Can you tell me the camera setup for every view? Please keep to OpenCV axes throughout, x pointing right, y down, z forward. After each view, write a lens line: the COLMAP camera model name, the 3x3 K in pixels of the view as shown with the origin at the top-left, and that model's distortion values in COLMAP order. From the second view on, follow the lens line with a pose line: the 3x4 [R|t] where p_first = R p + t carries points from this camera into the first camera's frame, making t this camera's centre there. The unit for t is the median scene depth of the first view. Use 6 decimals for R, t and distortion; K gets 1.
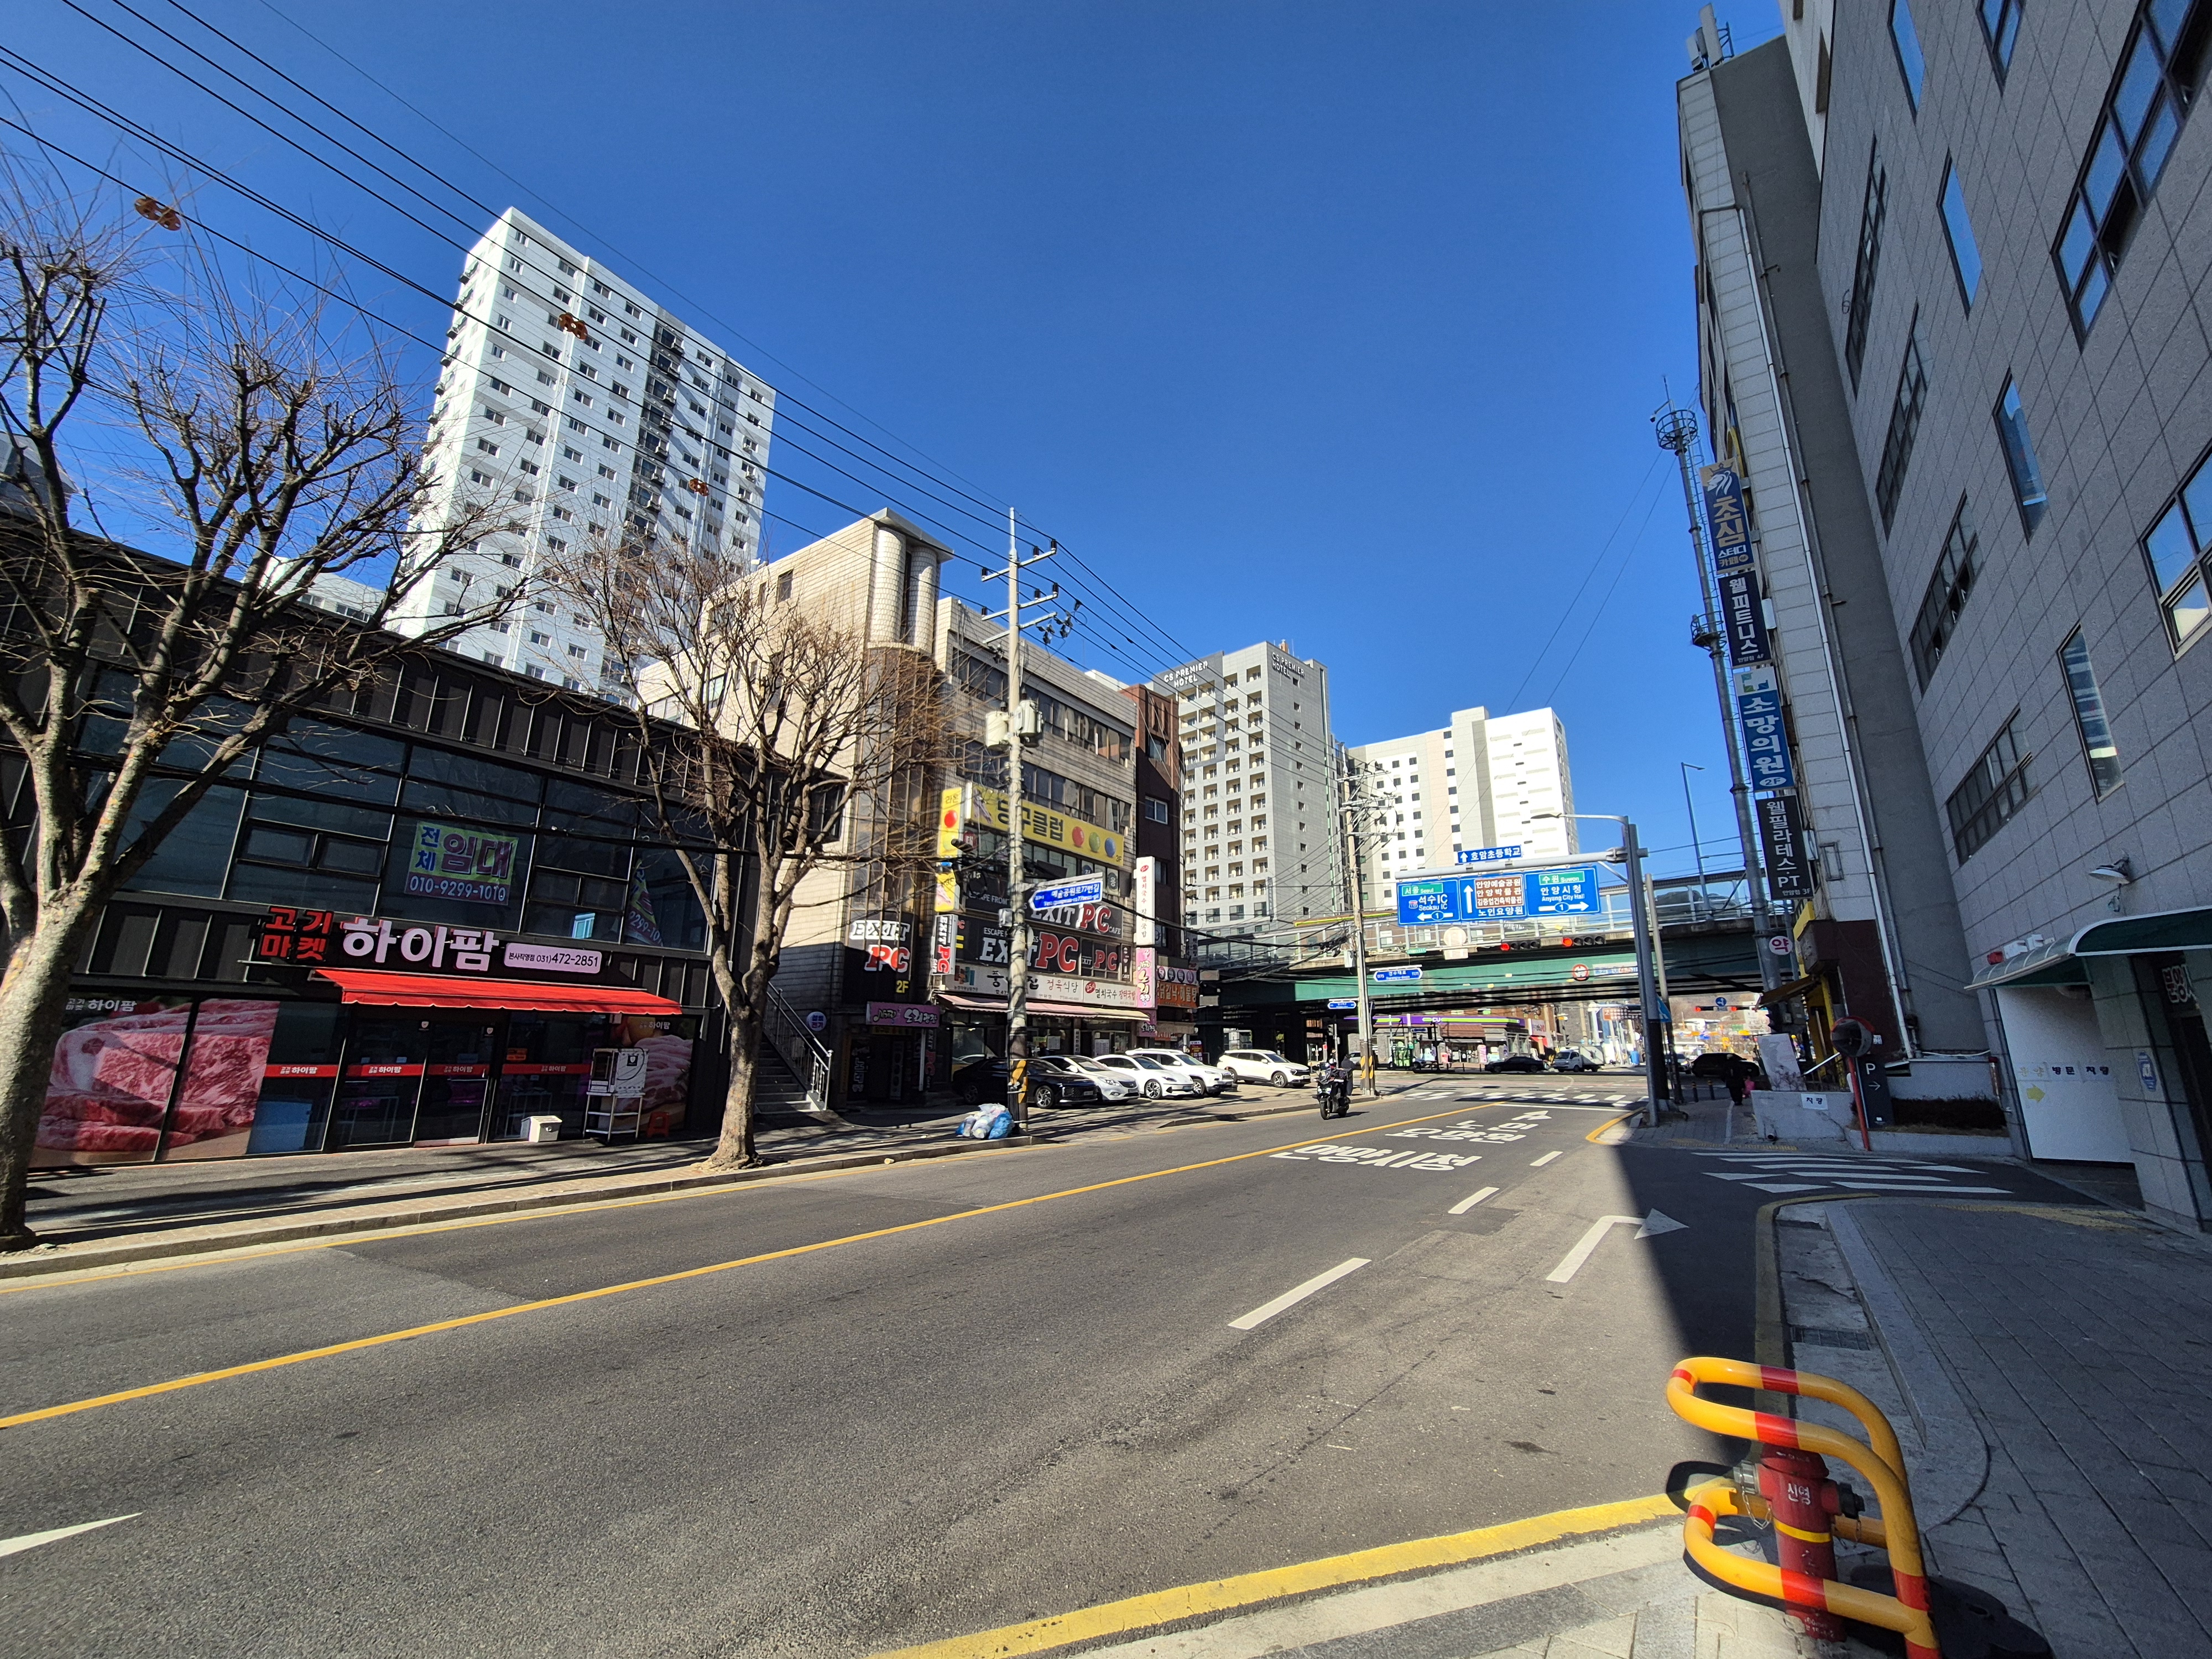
lens RADIAL K [[911.7, 0, 1106.0], [0, 911.7, 829.5], [0, 0, 1]] dist [0.001134, 0.000686]
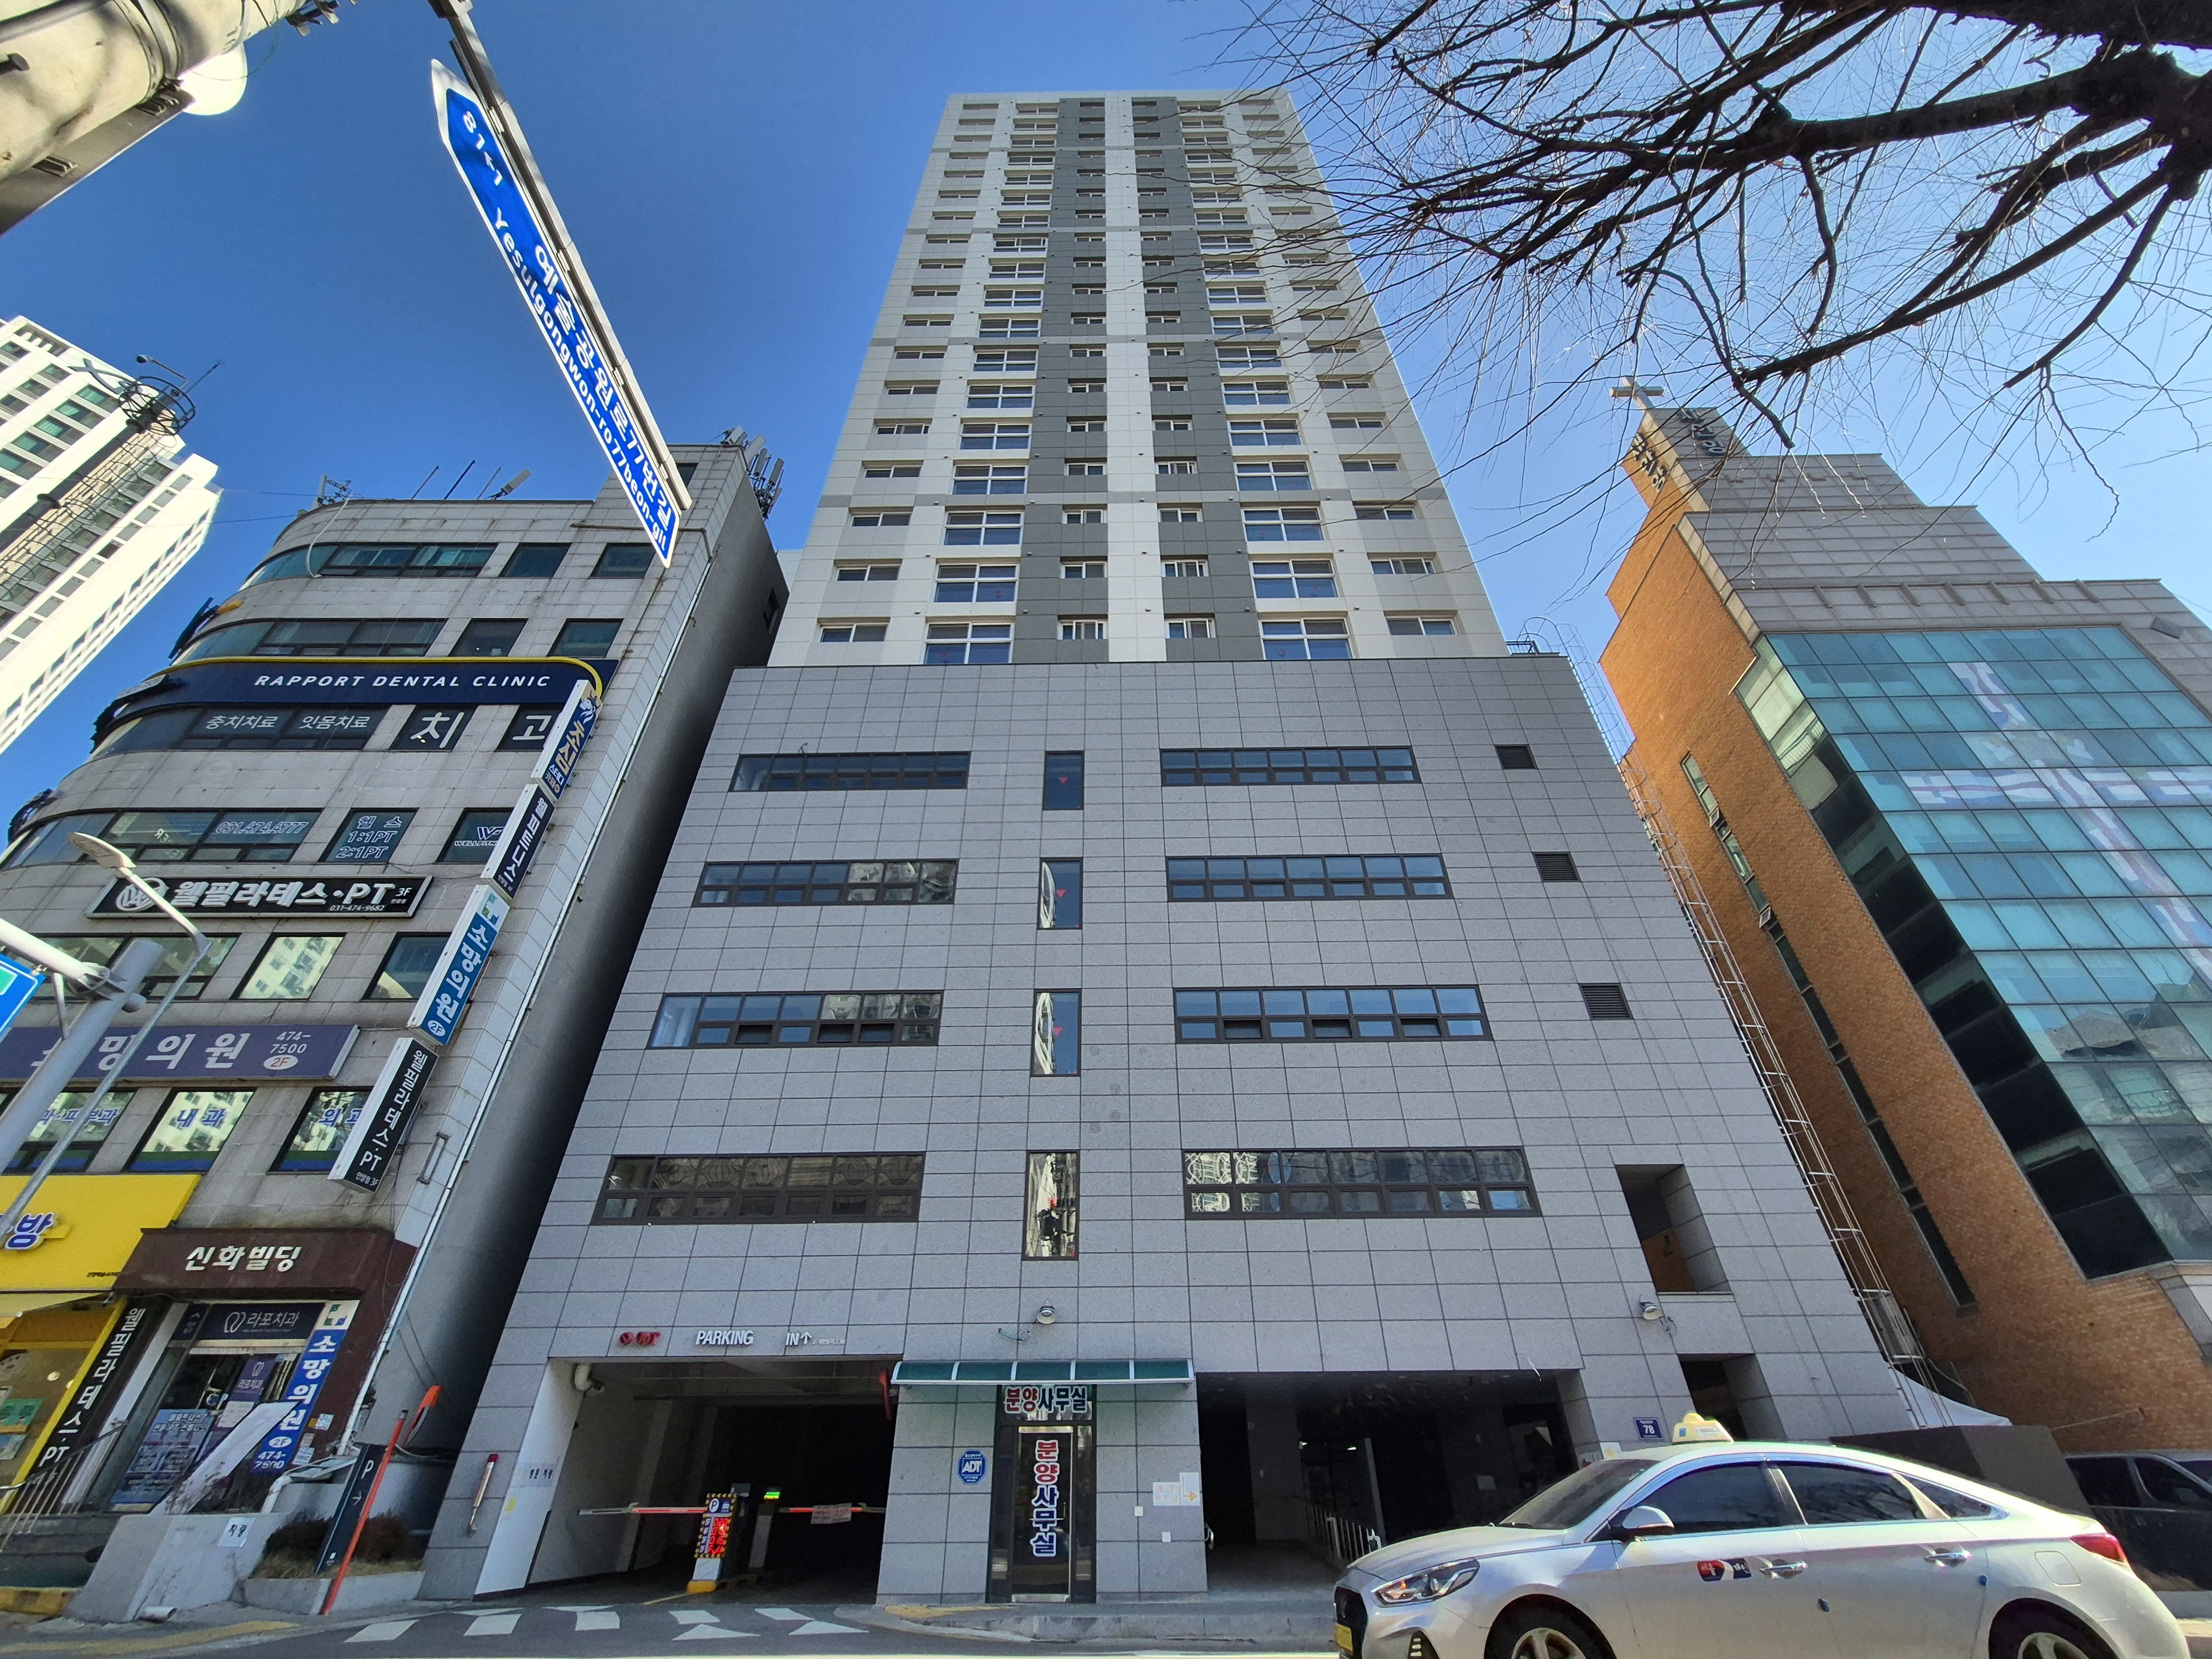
lens RADIAL K [[911.7, 0, 1106.0], [0, 911.7, 829.5], [0, 0, 1]] dist [0.001134, 0.000686]
pose [[-0.558784, 0.493070, 0.666815, -0.180522], [-0.200680, 0.699767, -0.685605, 0.244490], [-0.804666, -0.516922, -0.292069, 0.857234]]
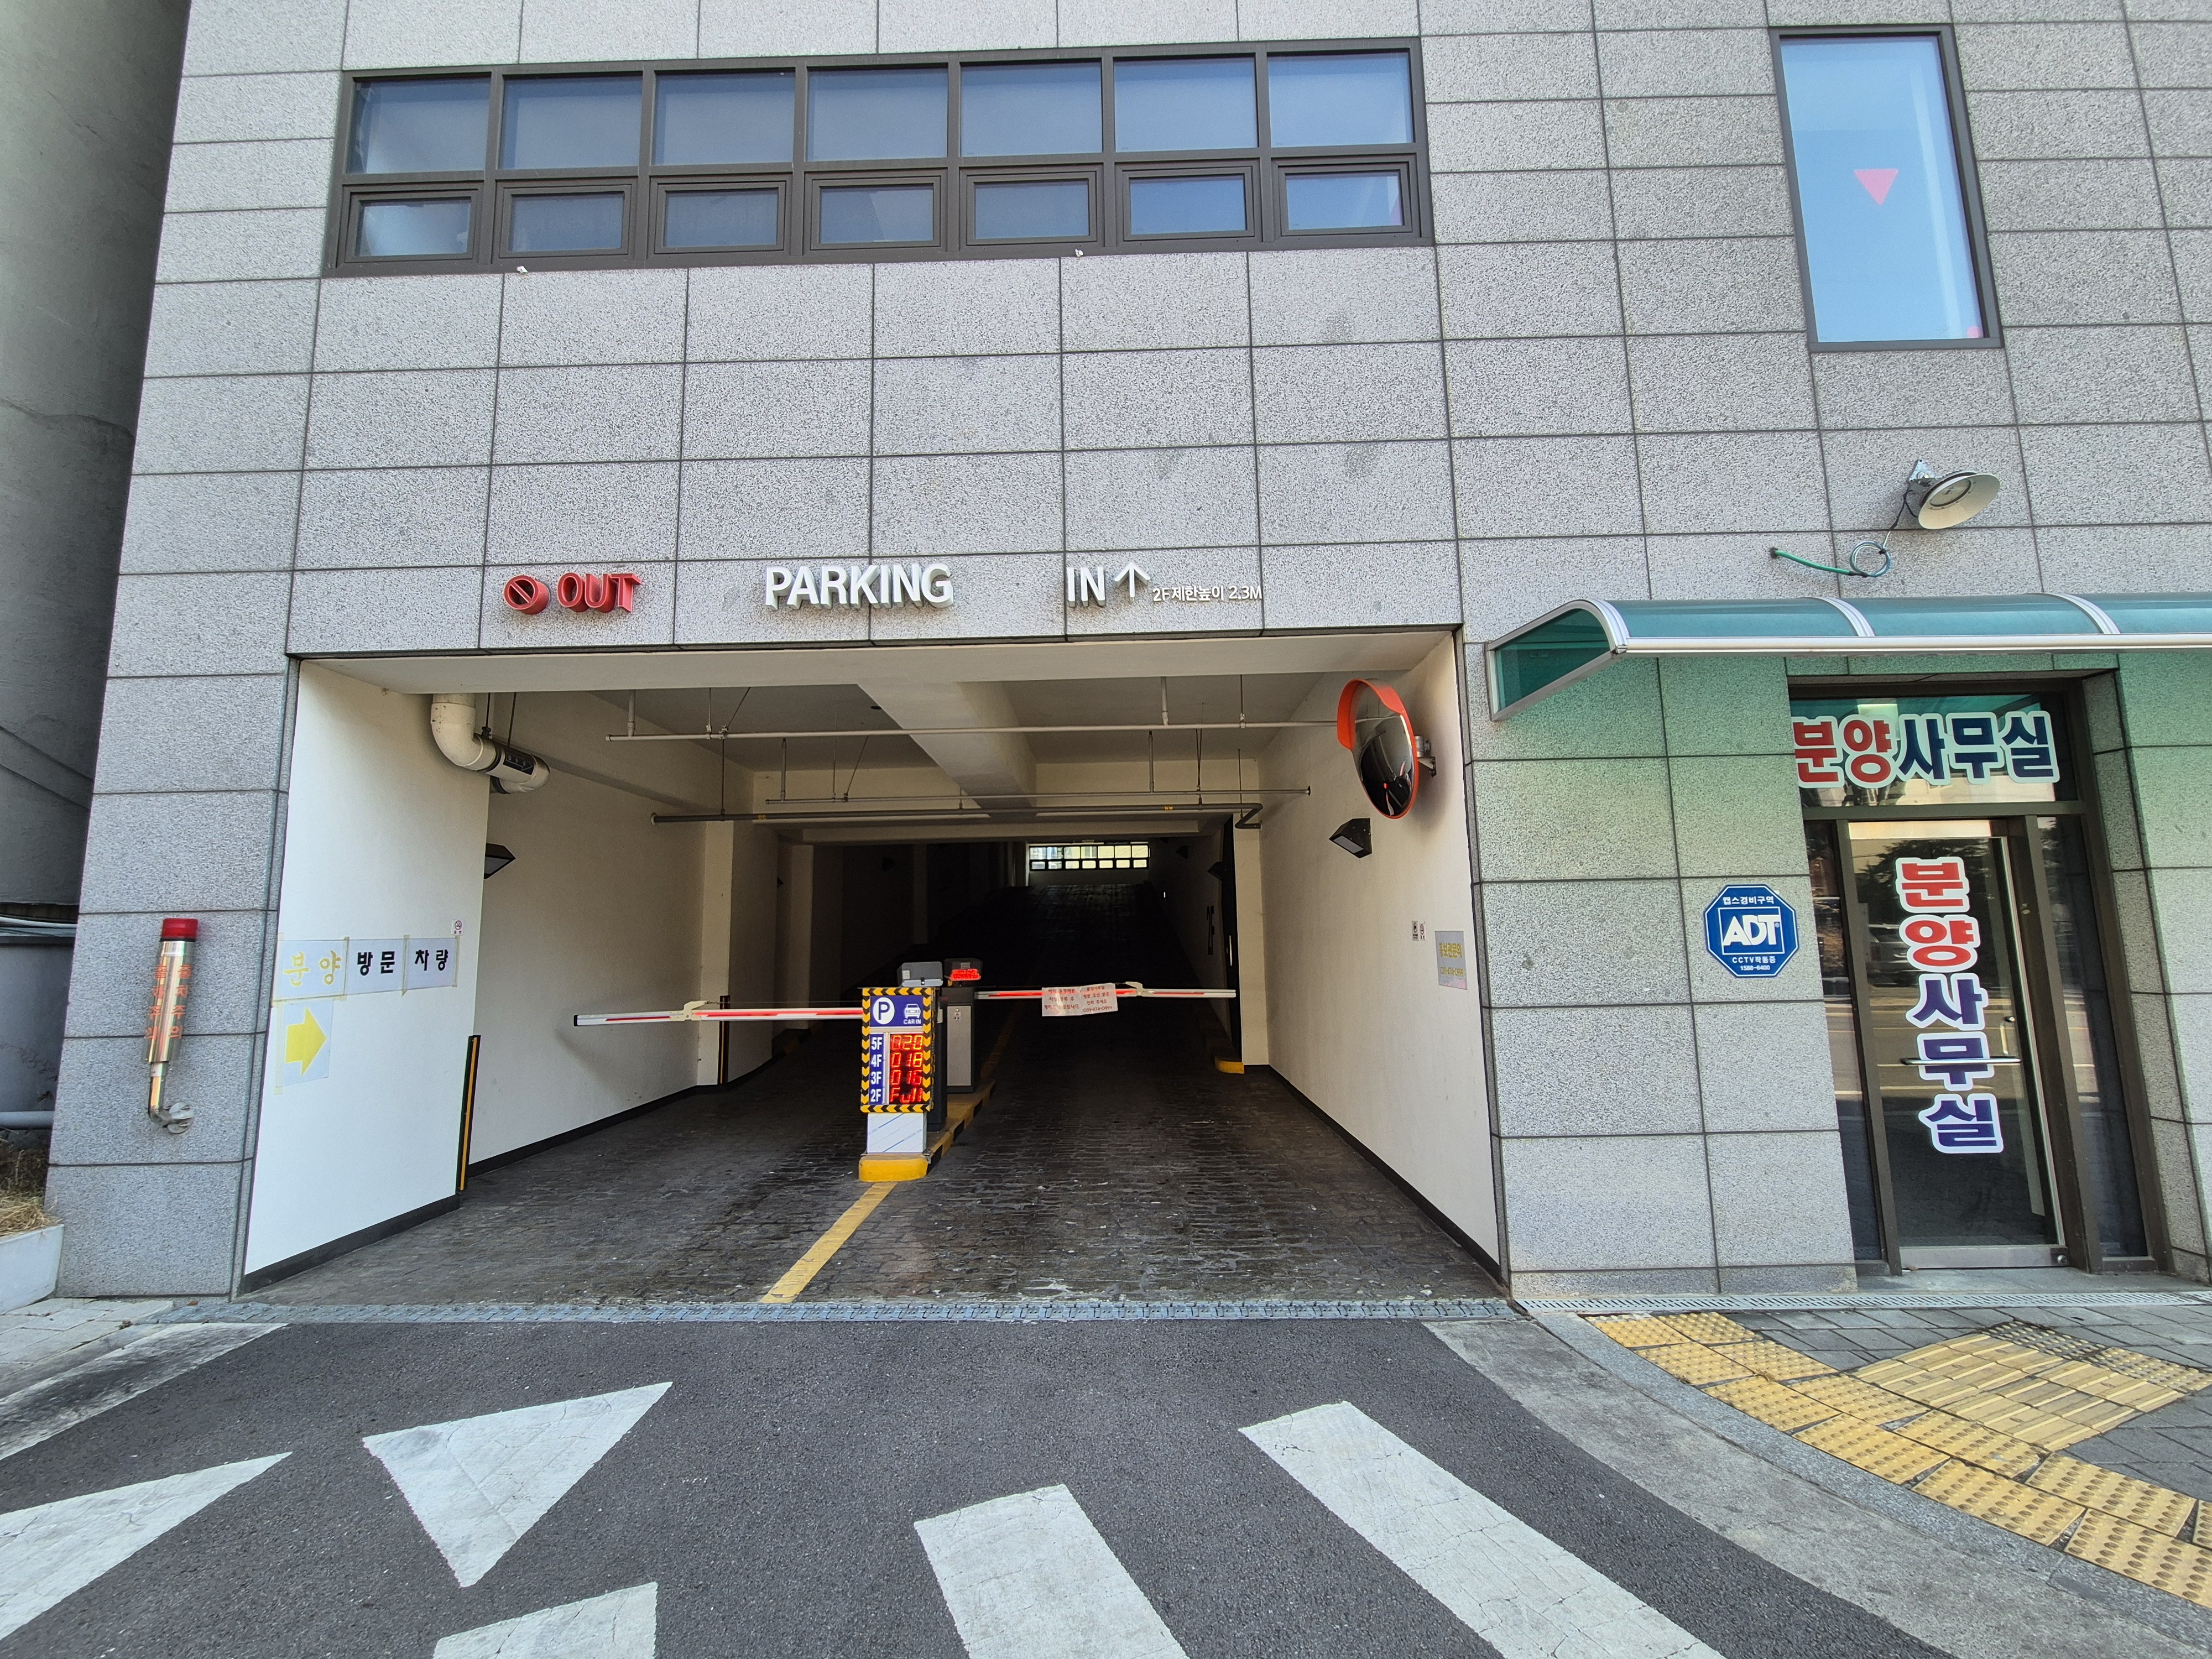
lens RADIAL K [[911.7, 0, 1106.0], [0, 911.7, 829.5], [0, 0, 1]] dist [0.001134, 0.000686]
pose [[-0.556749, 0.109264, 0.823464, 0.468286], [-0.186529, 0.949552, -0.252107, 0.188786], [-0.809468, -0.293960, -0.508281, 0.725417]]
